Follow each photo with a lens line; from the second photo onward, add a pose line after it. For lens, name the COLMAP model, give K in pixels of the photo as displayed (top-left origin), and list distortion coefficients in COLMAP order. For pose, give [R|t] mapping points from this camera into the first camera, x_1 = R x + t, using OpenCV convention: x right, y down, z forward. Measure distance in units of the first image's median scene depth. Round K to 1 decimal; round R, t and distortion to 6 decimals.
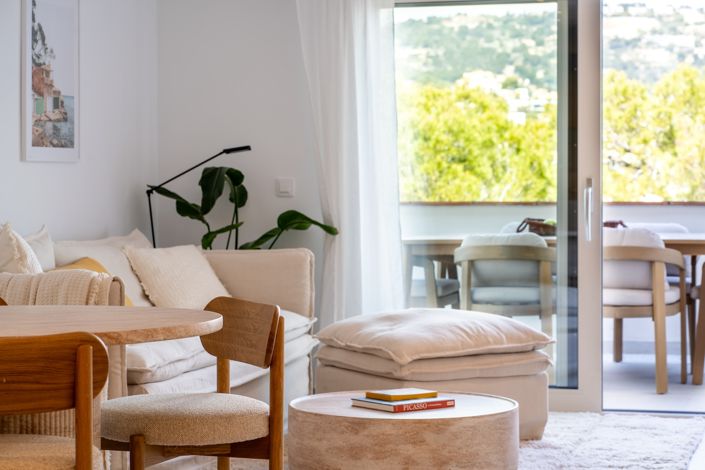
lens RADIAL K [[1729.3, 0, 352.5], [0, 1729.3, 235.0], [0, 0, 1]] dist [0.037626, 0.025339]
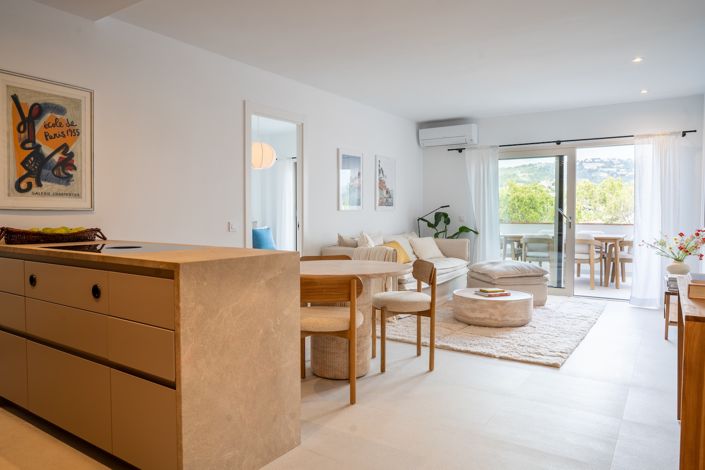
lens RADIAL K [[492.1, 0, 352.5], [0, 492.1, 235.0], [0, 0, 1]] dist [-0.072269, 0.048530]
pose [[0.954068, 0.016055, -0.299159, 0.038257], [-0.011771, 0.999801, 0.016117, -0.010142], [0.299358, -0.011855, 0.954067, 0.103105]]
